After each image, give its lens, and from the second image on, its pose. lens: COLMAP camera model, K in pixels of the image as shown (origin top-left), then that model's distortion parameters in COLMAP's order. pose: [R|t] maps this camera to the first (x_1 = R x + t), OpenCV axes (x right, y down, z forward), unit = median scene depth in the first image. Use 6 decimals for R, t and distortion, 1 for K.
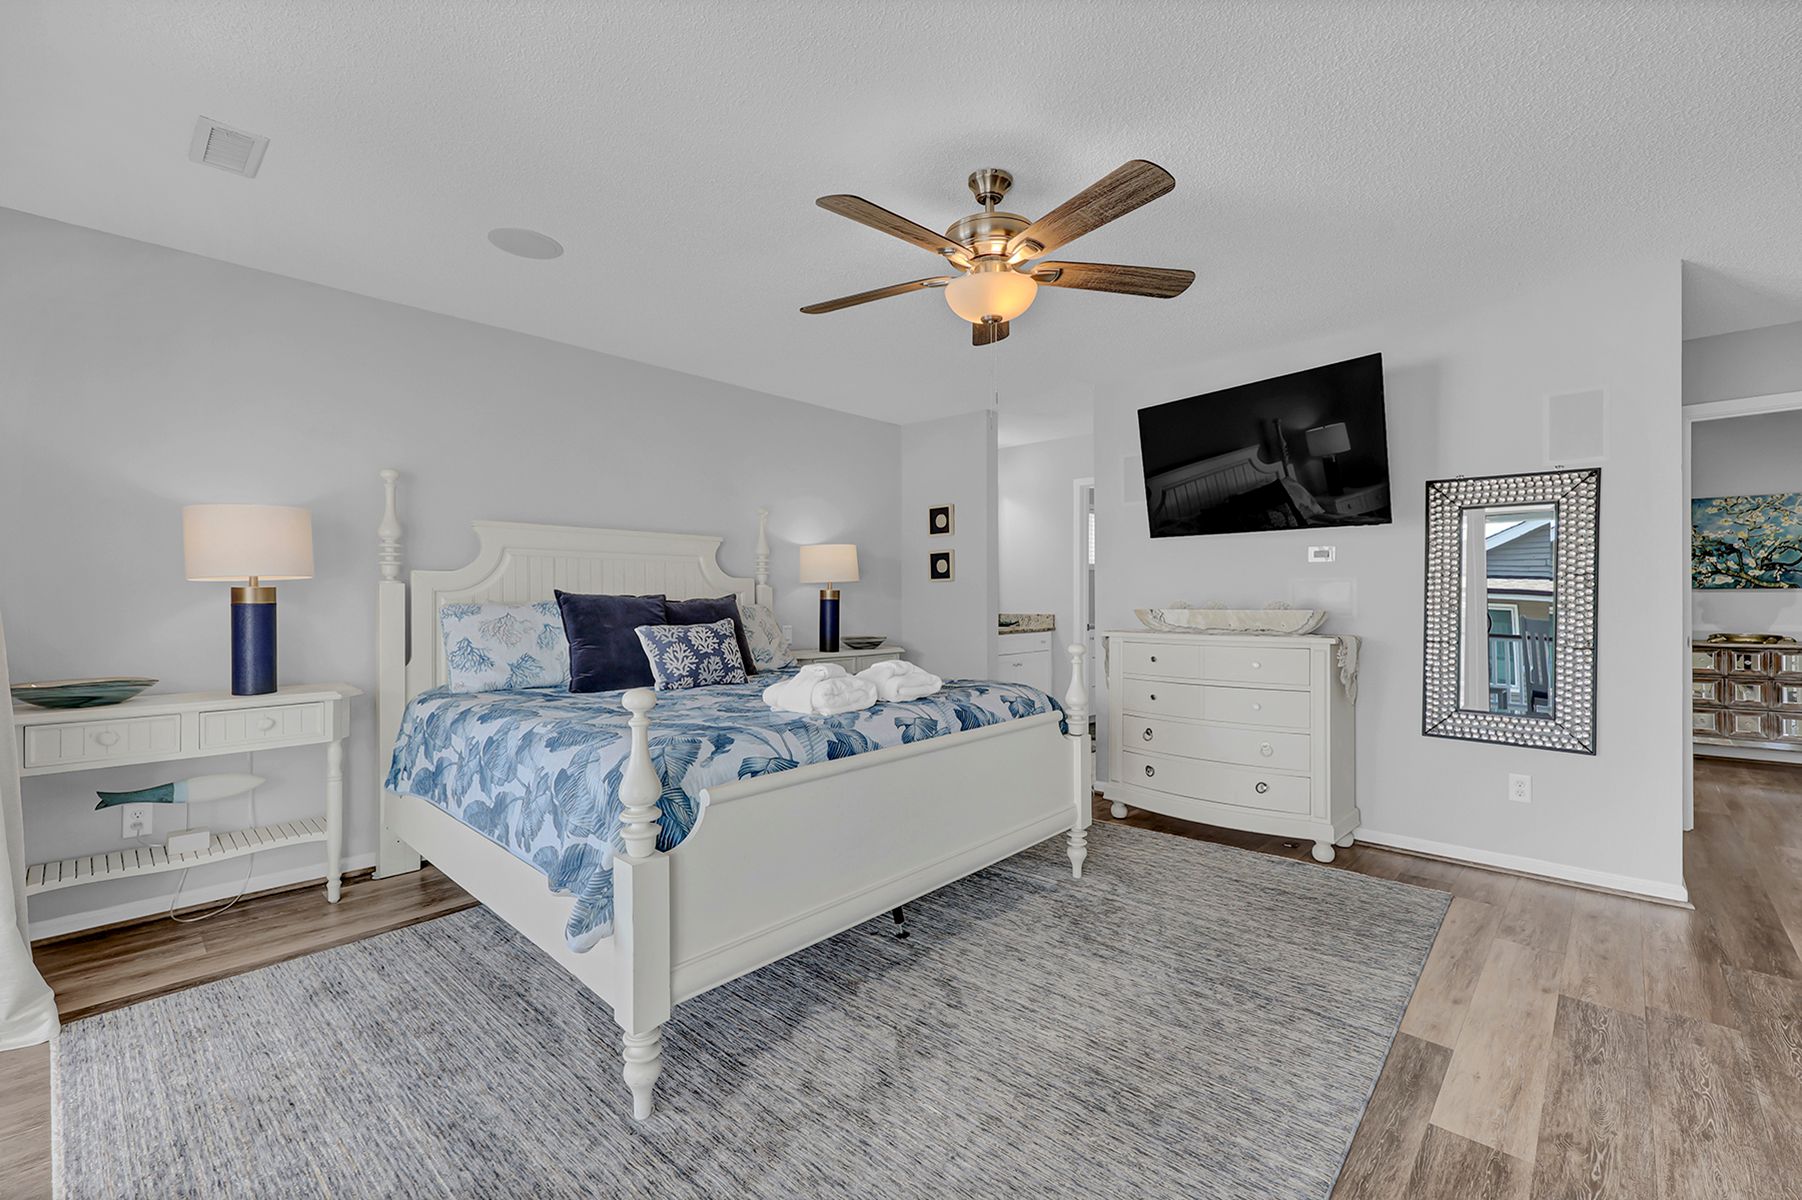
lens RADIAL K [[738.6, 0, 908.7], [0, 738.6, 603.5], [0, 0, 1]] dist [0.001506, 0.000341]
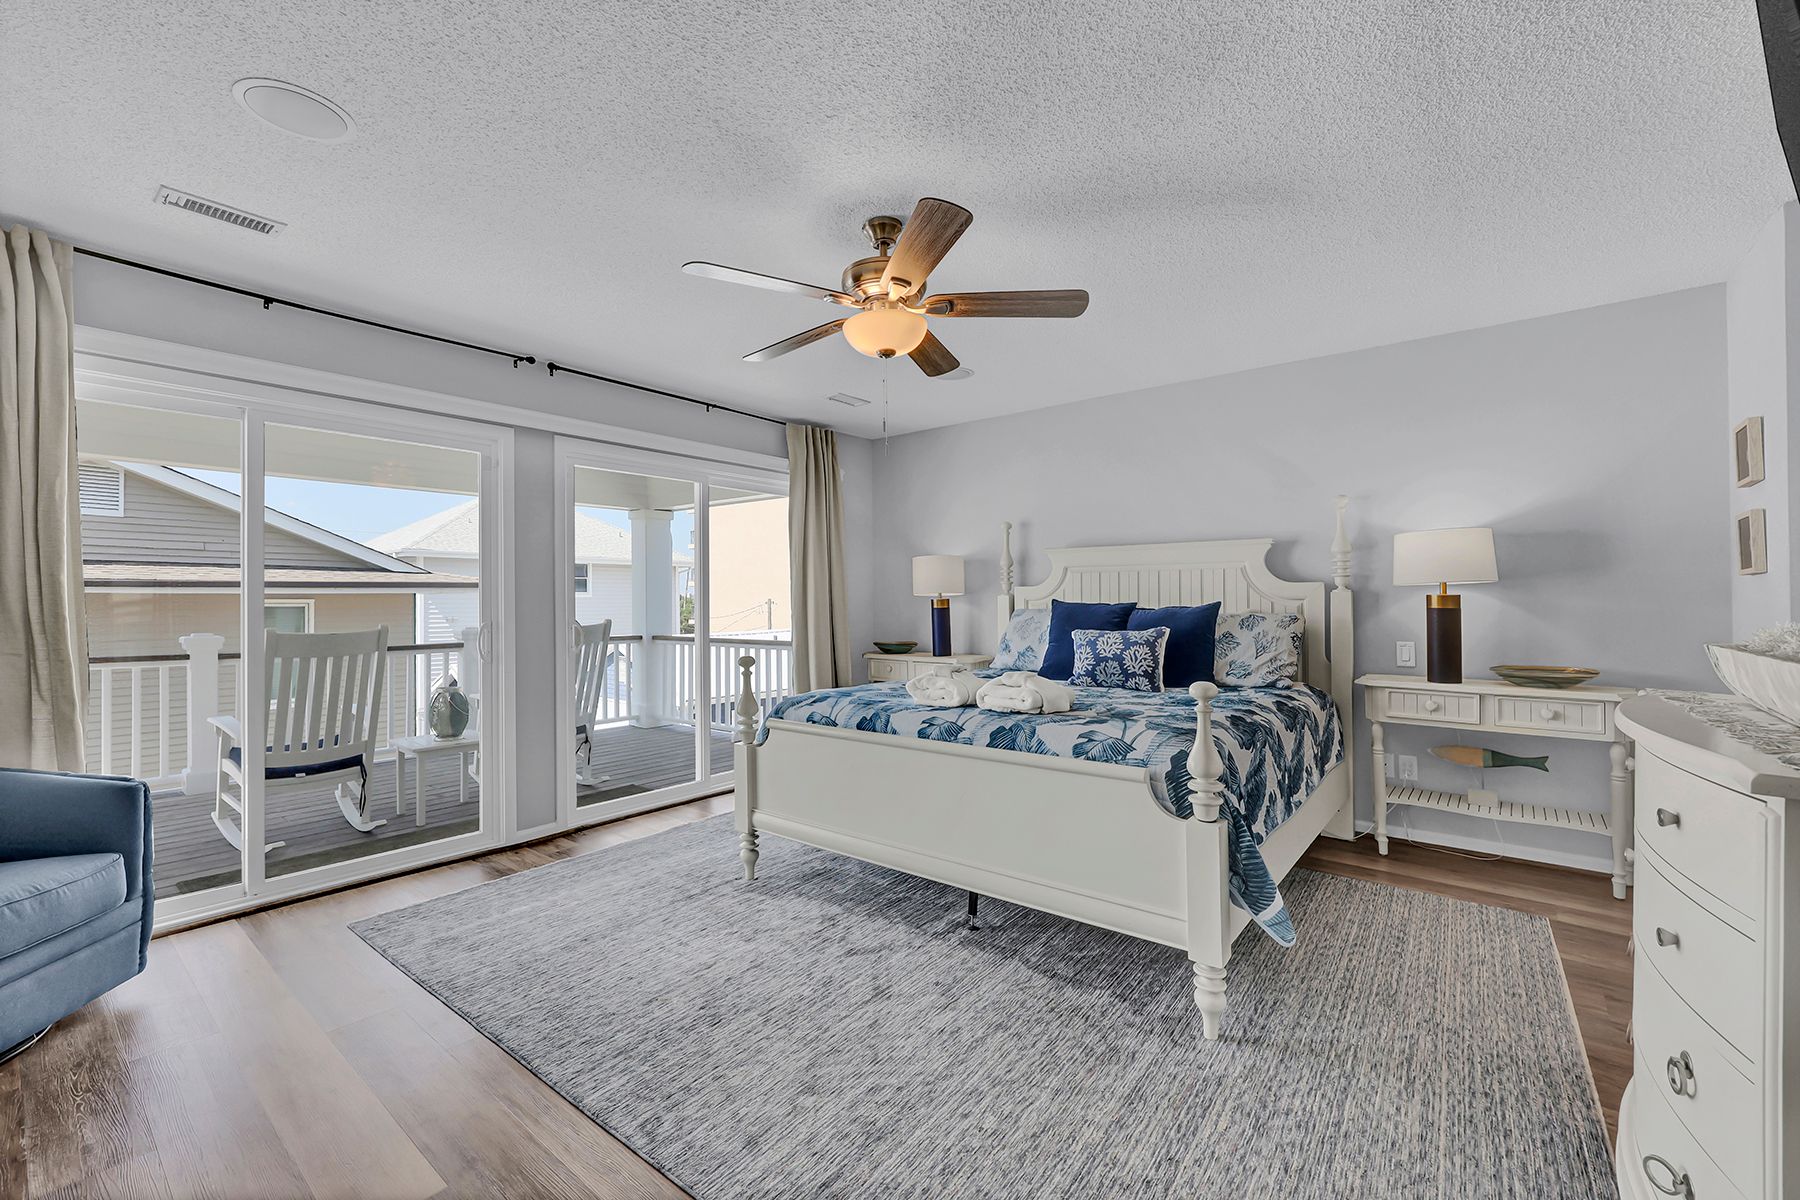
lens RADIAL K [[737.8, 0, 905.7], [0, 737.8, 595.5], [0, 0, 1]] dist [0.001506, 0.000341]
pose [[0.088894, -0.006029, -0.996023, 0.954930], [-0.003553, 0.999973, -0.006370, -0.019103], [0.996035, 0.004106, 0.088870, 0.742267]]
